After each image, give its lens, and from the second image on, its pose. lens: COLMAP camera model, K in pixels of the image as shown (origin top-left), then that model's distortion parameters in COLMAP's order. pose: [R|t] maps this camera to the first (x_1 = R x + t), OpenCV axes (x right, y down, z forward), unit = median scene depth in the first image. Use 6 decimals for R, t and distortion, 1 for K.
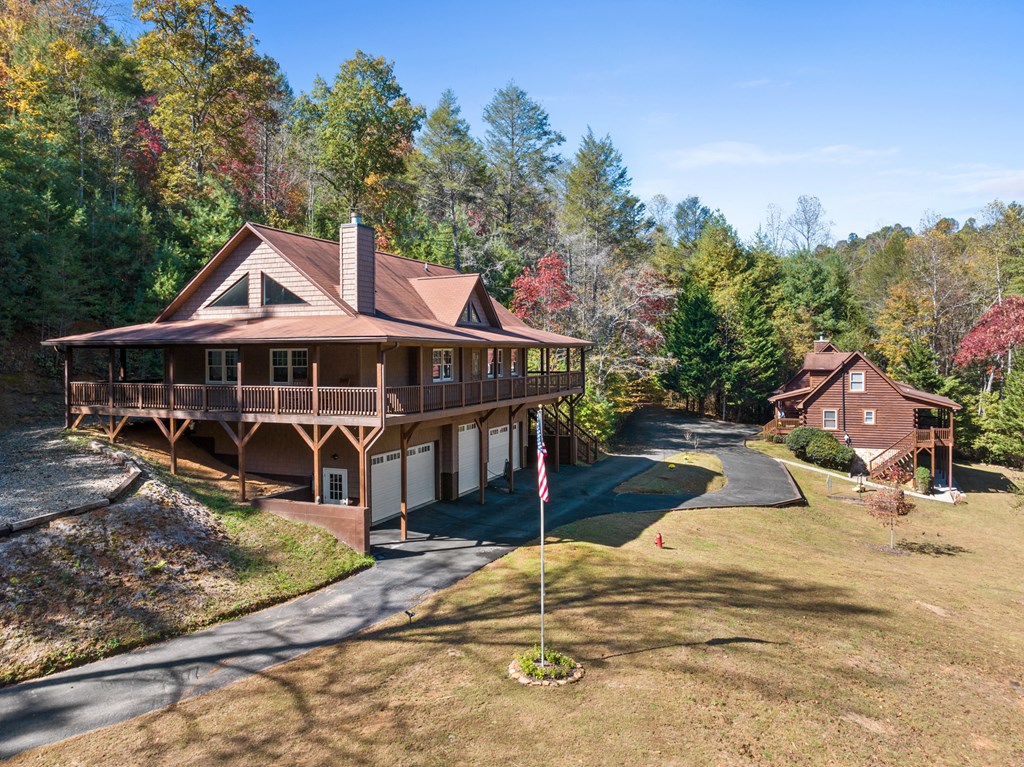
lens RADIAL K [[685.6, 0, 512.4], [0, 685.6, 372.3], [0, 0, 1]] dist [-0.034733, -0.001779]
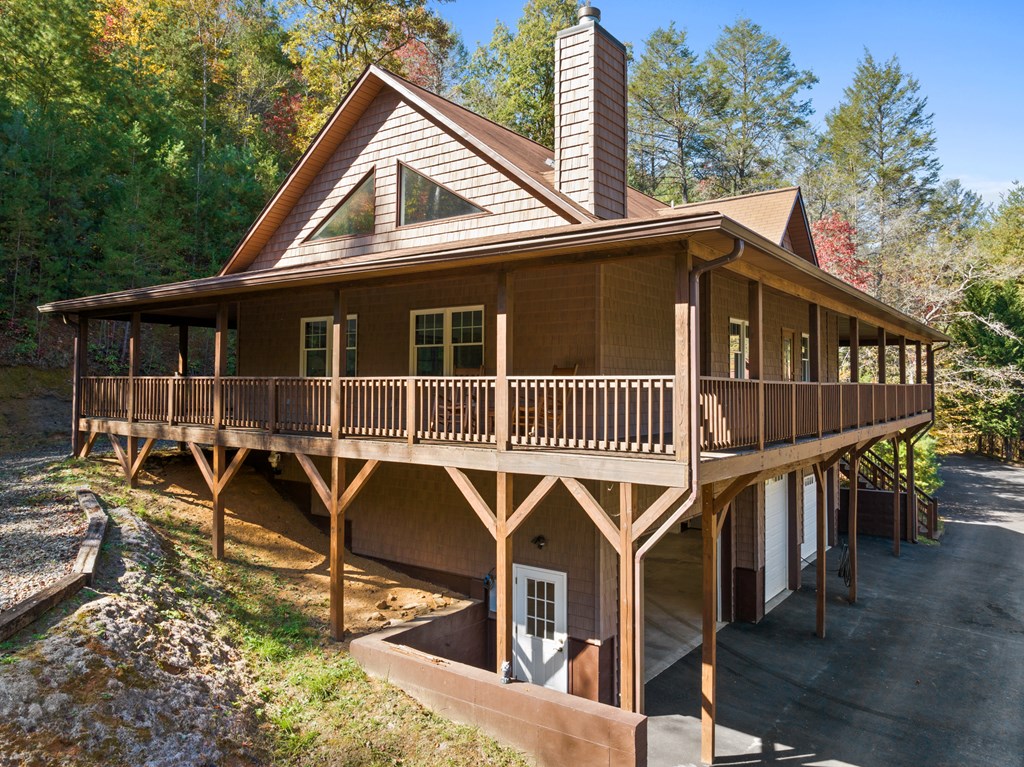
lens RADIAL K [[740.2, 0, 512.0], [0, 740.2, 383.5], [0, 0, 1]] dist [-0.004397, -0.000533]
pose [[0.969192, 0.008572, -0.246156, -0.157511], [-0.014006, 0.999695, -0.020333, 0.030250], [0.245907, 0.023154, 0.969017, 0.520354]]
